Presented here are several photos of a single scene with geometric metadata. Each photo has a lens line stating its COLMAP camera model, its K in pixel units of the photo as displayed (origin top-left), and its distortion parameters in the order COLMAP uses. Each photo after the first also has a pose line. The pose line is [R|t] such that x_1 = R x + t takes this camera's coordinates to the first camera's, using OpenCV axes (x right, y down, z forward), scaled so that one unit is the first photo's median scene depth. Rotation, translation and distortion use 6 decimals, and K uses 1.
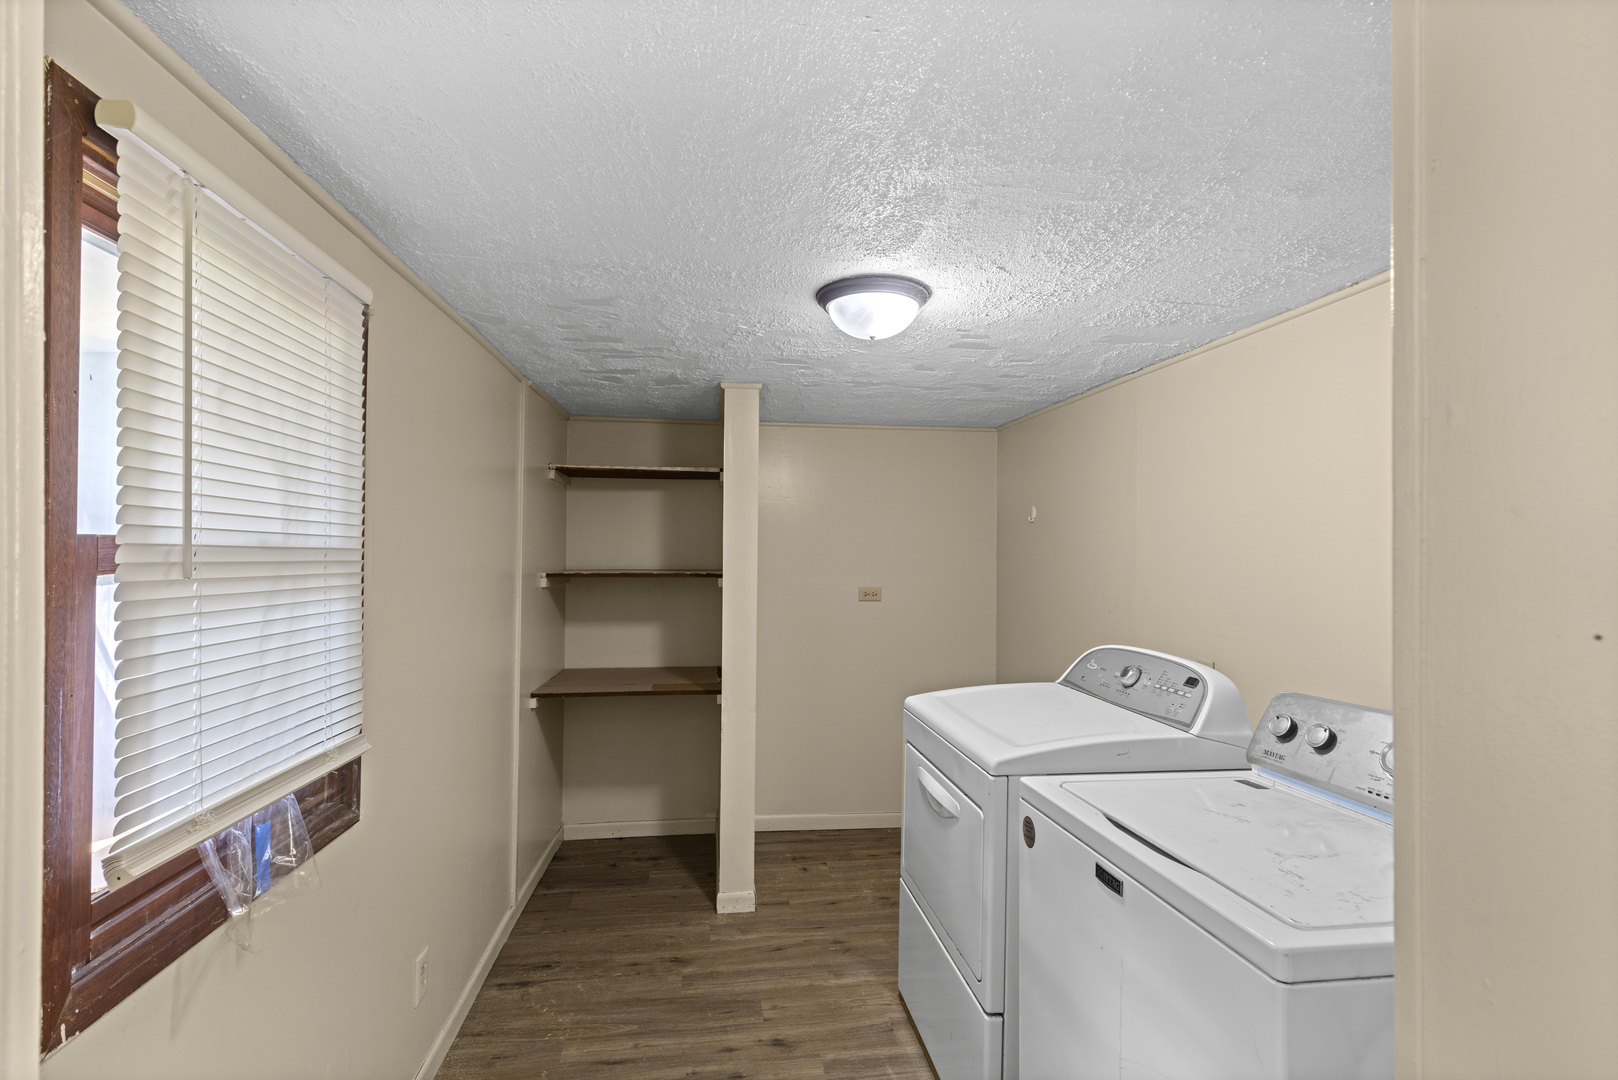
lens RADIAL K [[738.0, 0, 803.4], [0, 738.0, 550.3], [0, 0, 1]] dist [0.004344, -0.001428]
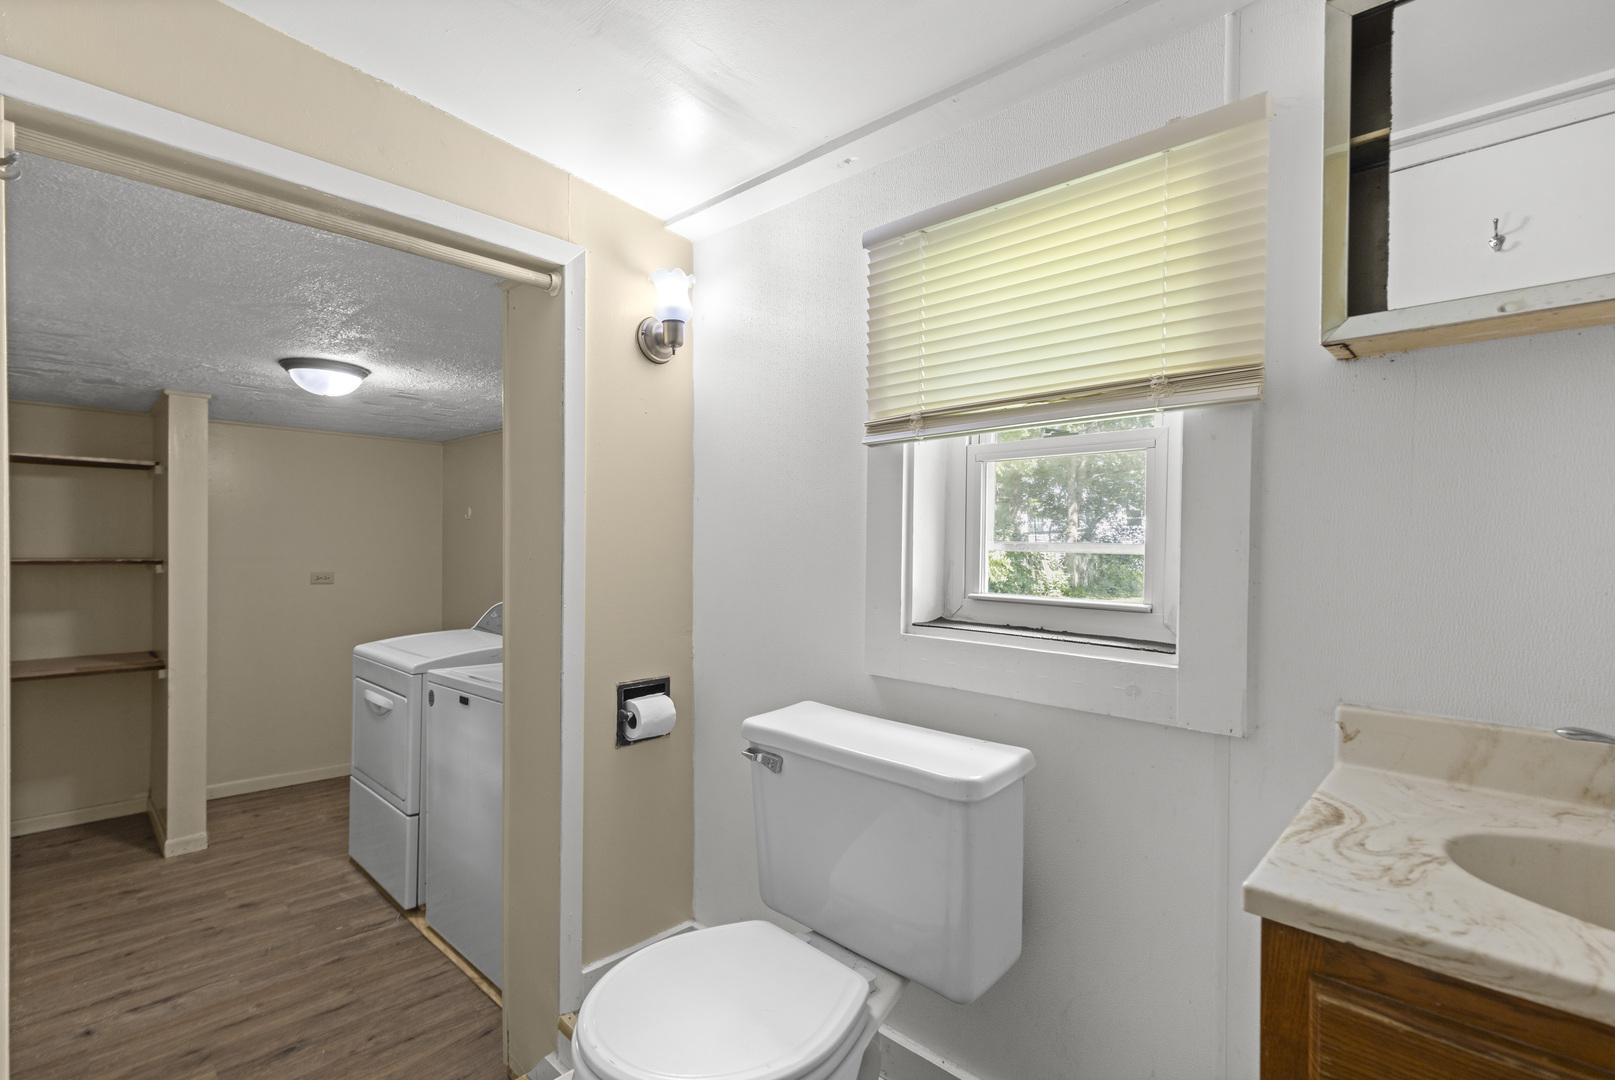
lens RADIAL K [[736.6, 0, 797.3], [0, 736.6, 553.1], [0, 0, 1]] dist [0.004344, -0.001428]
pose [[0.786632, -0.005583, 0.617397, -0.053137], [-0.005654, 0.999852, 0.016246, -0.002185], [-0.617396, -0.016270, 0.786484, -0.511941]]
